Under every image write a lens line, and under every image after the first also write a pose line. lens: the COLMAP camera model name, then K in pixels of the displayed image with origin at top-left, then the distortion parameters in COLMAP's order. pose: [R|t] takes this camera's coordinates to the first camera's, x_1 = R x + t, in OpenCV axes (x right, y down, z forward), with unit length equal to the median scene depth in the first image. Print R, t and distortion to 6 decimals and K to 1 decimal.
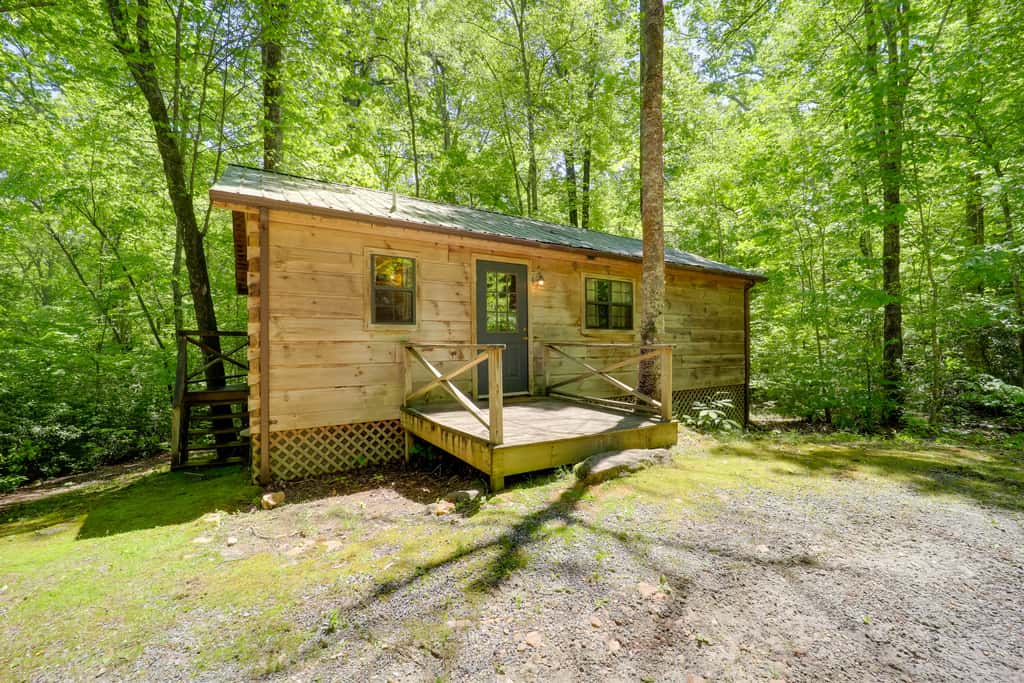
lens RADIAL K [[414.1, 0, 506.0], [0, 414.1, 340.4], [0, 0, 1]] dist [-0.013057, -0.000219]
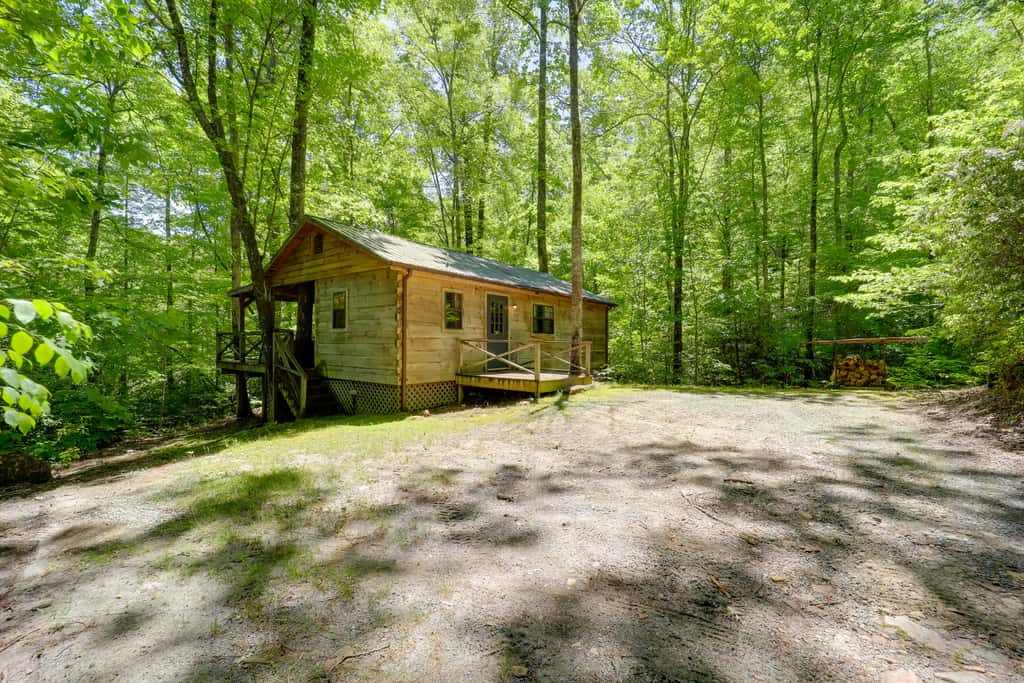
lens RADIAL K [[414.1, 0, 506.0], [0, 414.1, 340.4], [0, 0, 1]] dist [-0.013057, -0.000219]
pose [[0.941948, 0.016876, 0.335336, -0.619499], [-0.019080, 0.999813, 0.003279, 0.000954], [-0.335217, -0.009487, 0.942093, -0.769640]]
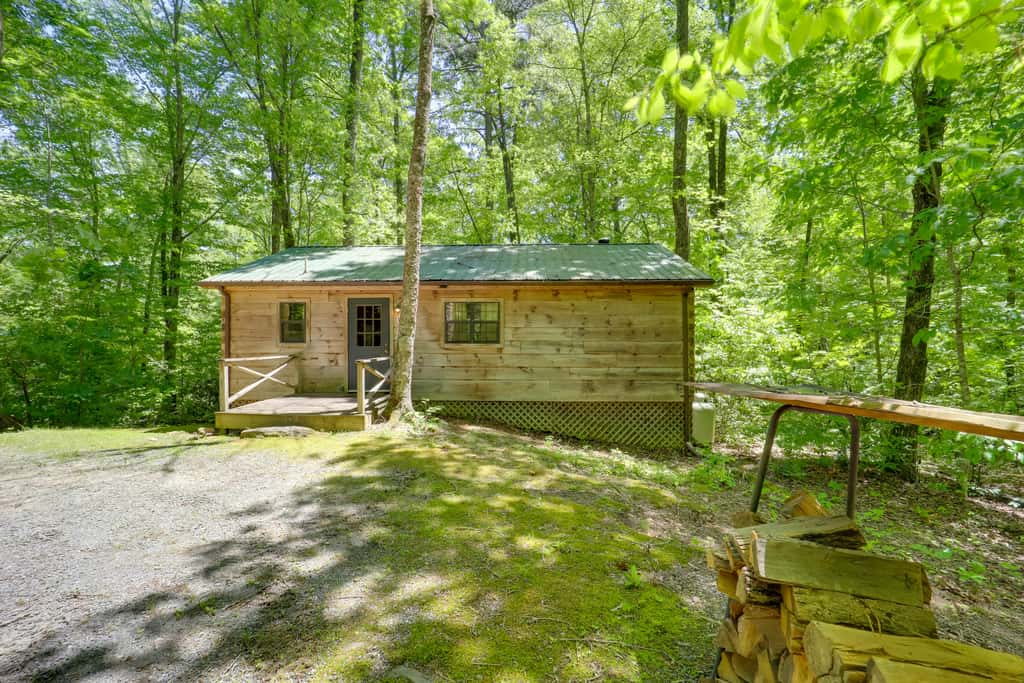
lens RADIAL K [[422.8, 0, 512.0], [0, 422.8, 341.5], [0, 0, 1]] dist [-0.013269, -0.000066]
pose [[0.832549, -0.005700, -0.553922, 1.294922], [0.000439, 0.999954, -0.009631, -0.026041], [0.553951, 0.007775, 0.832513, 0.067570]]
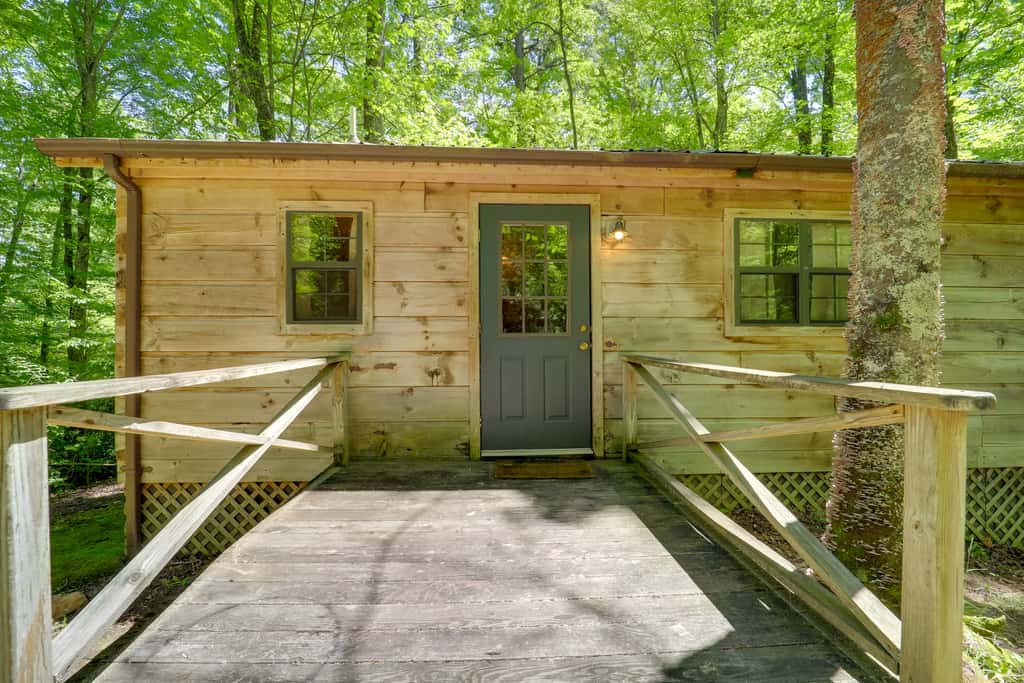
lens RADIAL K [[414.1, 0, 506.0], [0, 414.1, 340.4], [0, 0, 1]] dist [-0.013057, -0.000219]
pose [[0.874470, -0.000889, -0.485078, 0.232804], [0.001080, 0.999999, 0.000113, -0.013513], [0.485078, -0.000623, 0.874471, 0.552458]]
